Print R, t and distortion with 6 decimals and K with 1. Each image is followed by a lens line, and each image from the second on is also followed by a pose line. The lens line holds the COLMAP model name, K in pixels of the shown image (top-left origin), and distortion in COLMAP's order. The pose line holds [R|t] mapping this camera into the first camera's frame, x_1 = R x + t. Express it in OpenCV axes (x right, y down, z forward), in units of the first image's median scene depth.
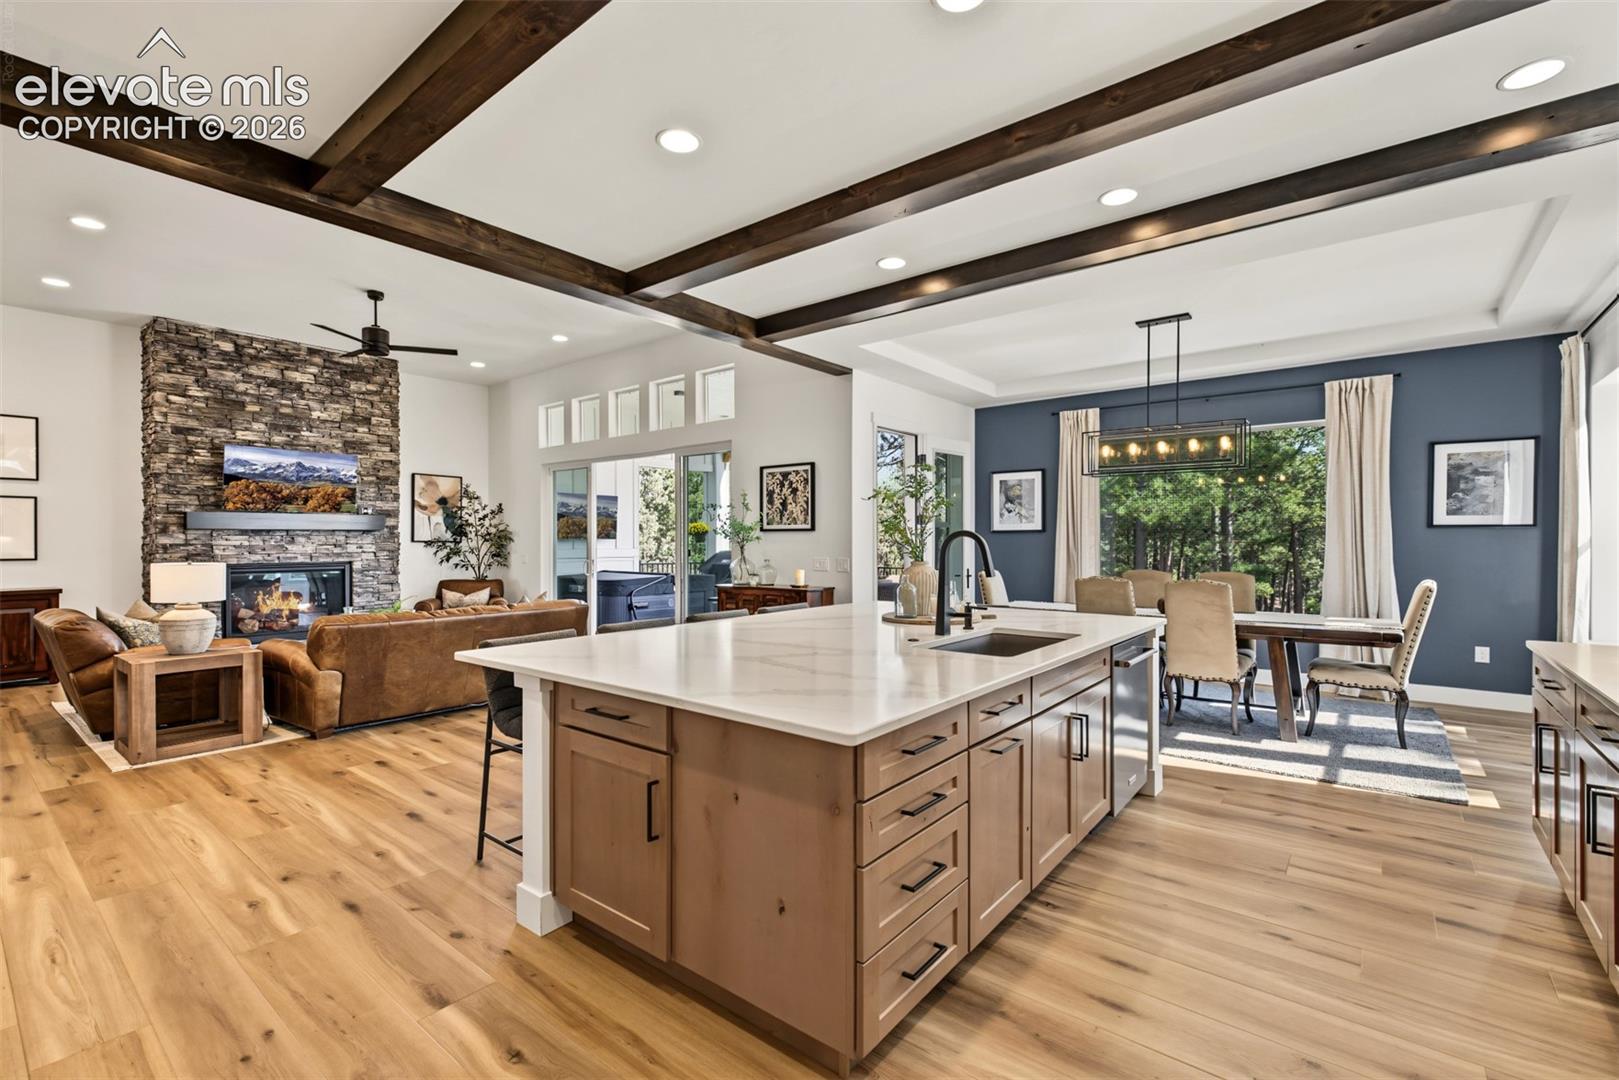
lens RADIAL K [[693.1, 0, 841.1], [0, 693.1, 542.7], [0, 0, 1]] dist [0.011139, -0.001610]
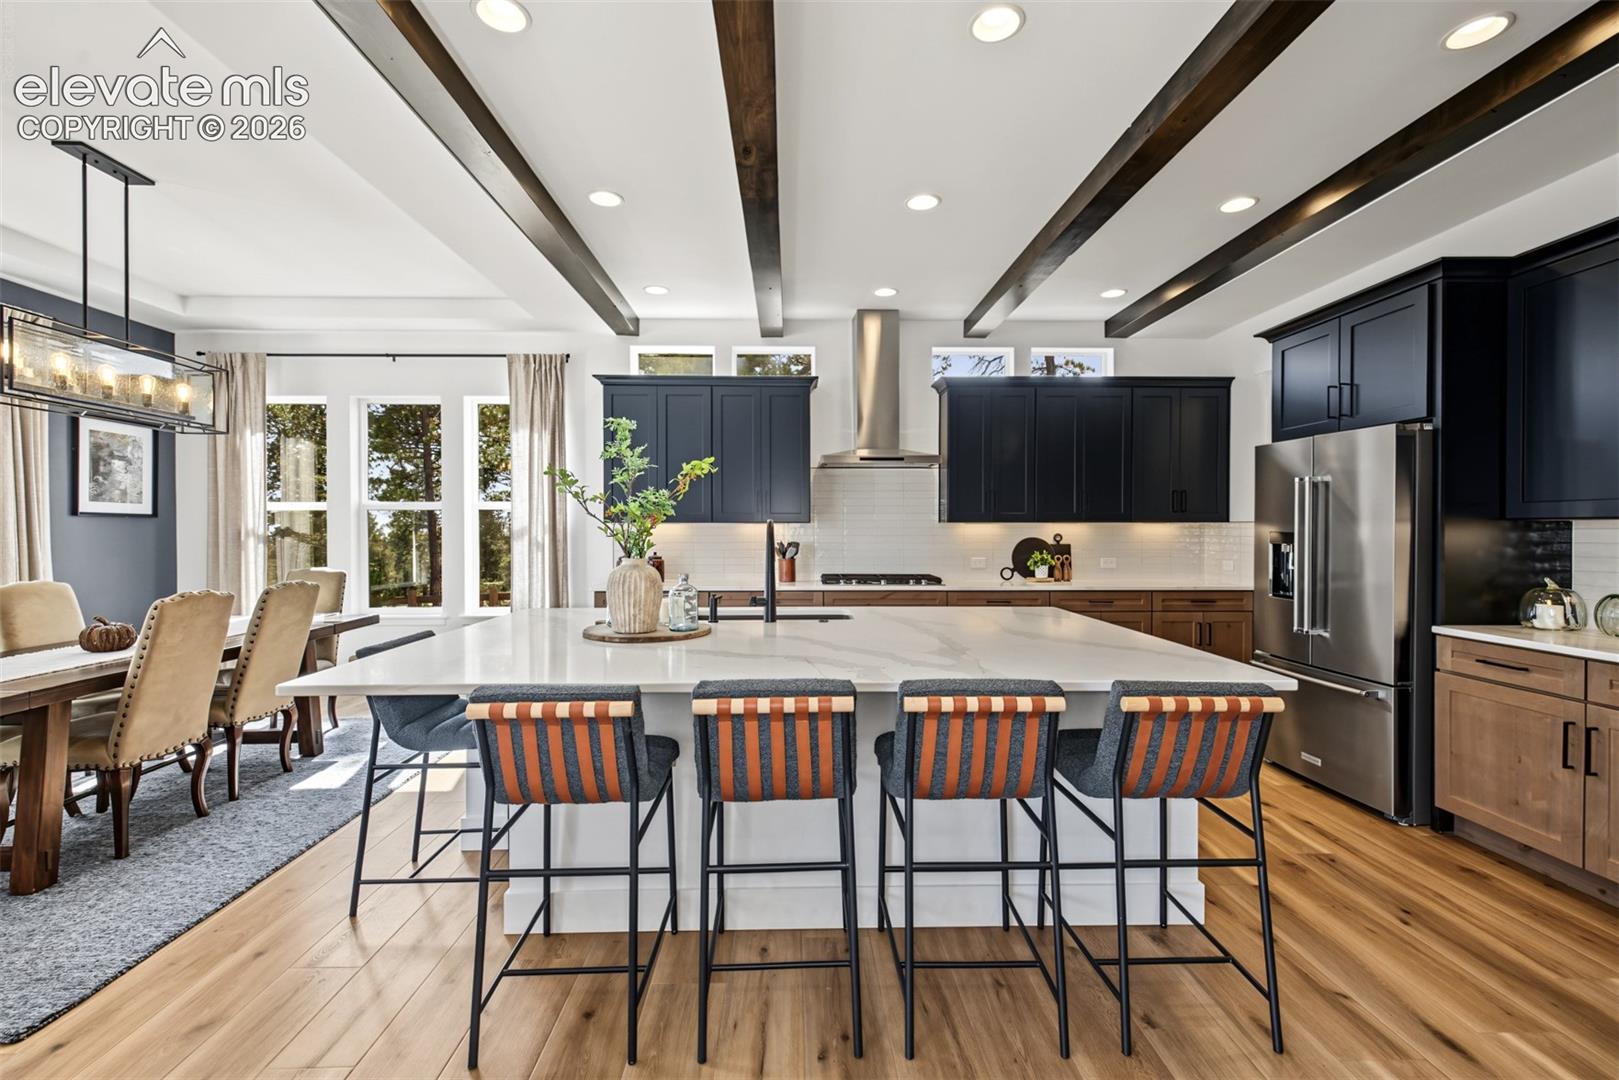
lens RADIAL K [[693.1, 0, 812.2], [0, 693.1, 535.5], [0, 0, 1]] dist [0.011139, -0.001610]
pose [[-0.615517, -0.006985, 0.788093, -0.289013], [0.005151, 0.999904, 0.012885, -0.002530], [-0.788107, 0.011990, -0.615422, 0.660413]]
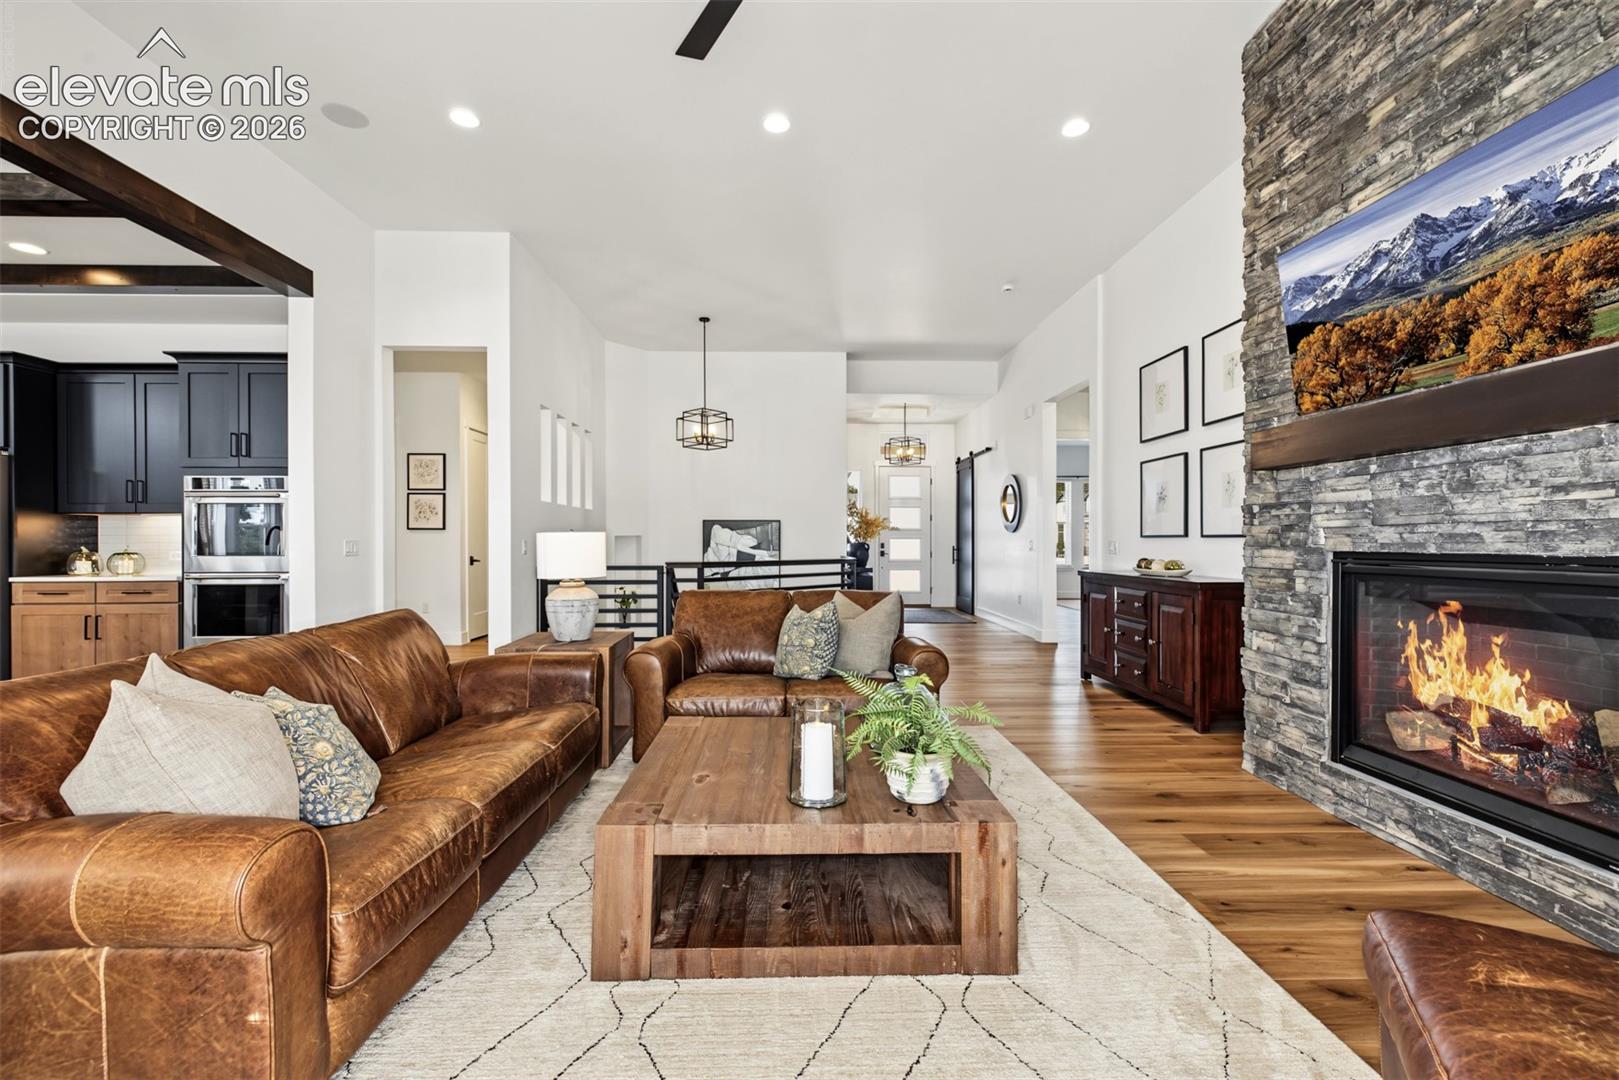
lens RADIAL K [[693.1, 0, 796.8], [0, 693.1, 540.3], [0, 0, 1]] dist [0.011139, -0.001610]
pose [[-0.800960, 0.003650, -0.598707, -0.388269], [0.002029, 0.999992, 0.003383, 0.021851], [0.598715, 0.001495, -0.800961, 1.091359]]
